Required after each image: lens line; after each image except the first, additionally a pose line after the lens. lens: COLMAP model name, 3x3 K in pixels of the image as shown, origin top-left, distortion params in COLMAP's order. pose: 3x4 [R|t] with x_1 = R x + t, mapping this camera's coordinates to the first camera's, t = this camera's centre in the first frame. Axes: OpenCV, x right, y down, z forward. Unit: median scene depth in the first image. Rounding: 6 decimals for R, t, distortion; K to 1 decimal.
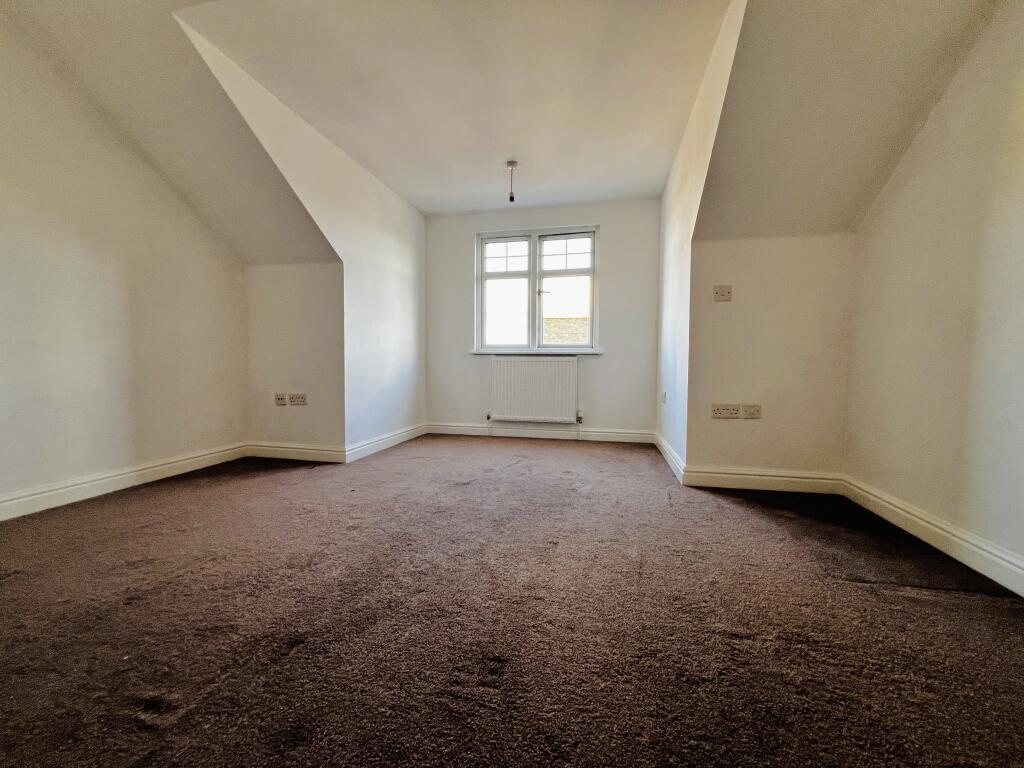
lens RADIAL K [[408.0, 0, 510.4], [0, 408.0, 380.2], [0, 0, 1]] dist [-0.001080, 0.000259]
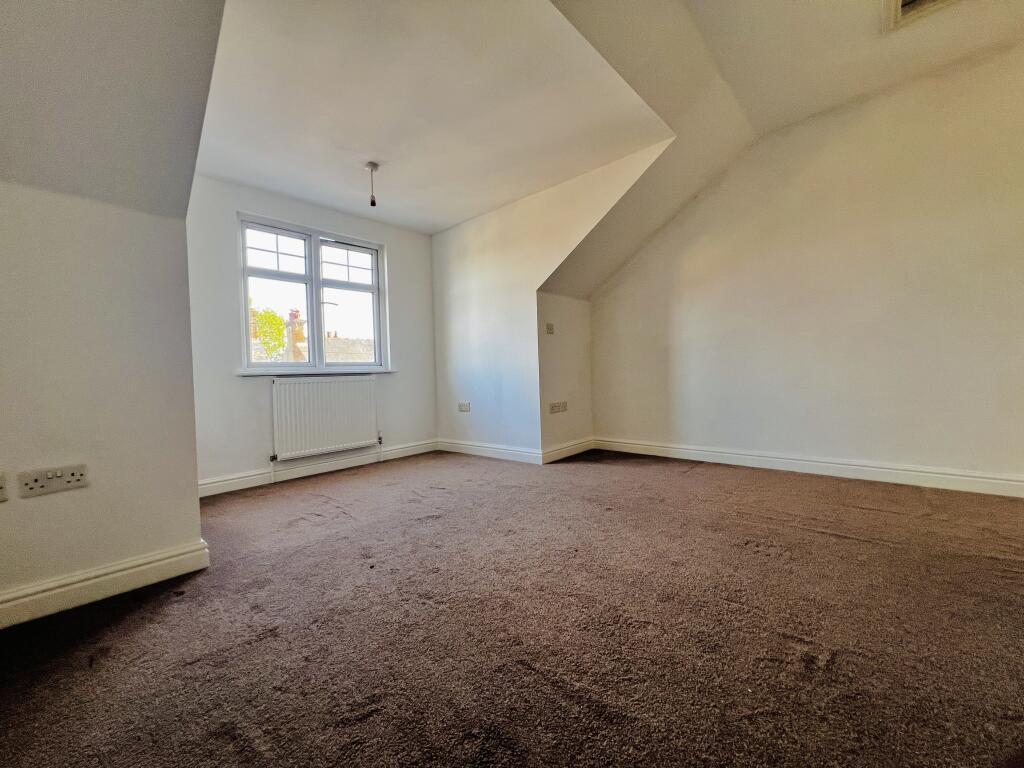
lens RADIAL K [[408.0, 0, 510.4], [0, 408.0, 380.2], [0, 0, 1]] dist [-0.001080, 0.000259]
pose [[0.494085, -0.037224, 0.868616, -0.725508], [0.074715, 0.997205, 0.000235, -0.031351], [-0.866197, 0.064783, 0.495485, 0.344682]]
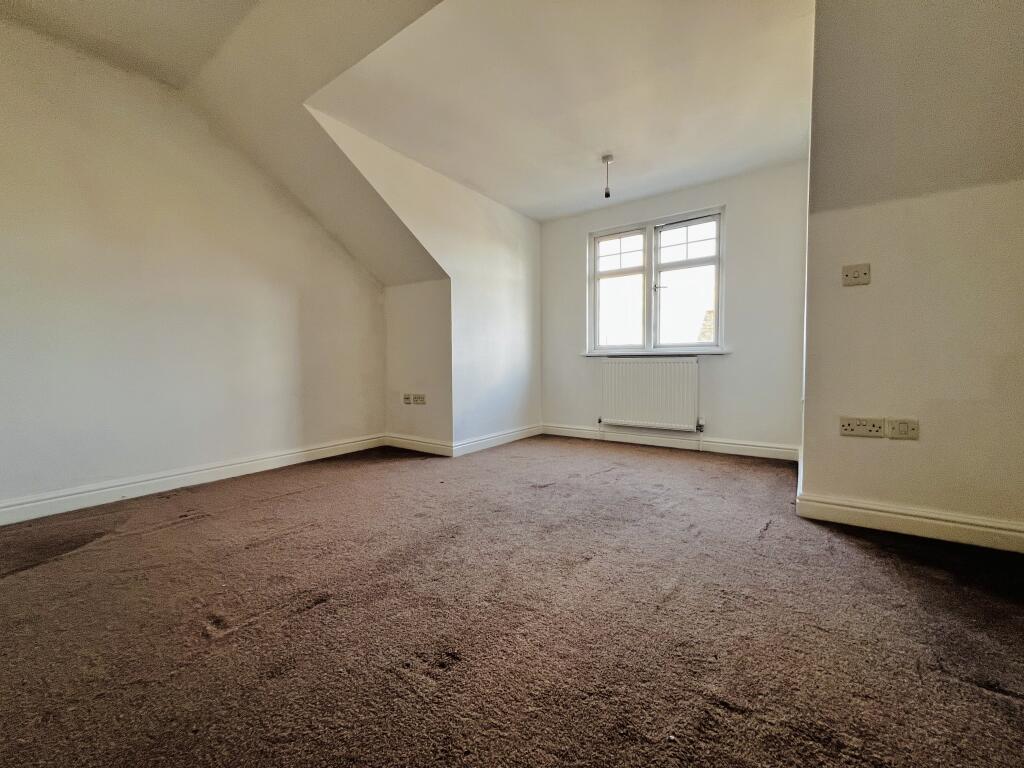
lens RADIAL K [[408.0, 0, 510.4], [0, 408.0, 380.2], [0, 0, 1]] dist [-0.001080, 0.000259]
pose [[0.923337, 0.002930, -0.383980, 0.181963], [-0.001947, 0.999994, 0.002947, -0.012314], [0.383986, -0.001974, 0.923337, 0.028524]]
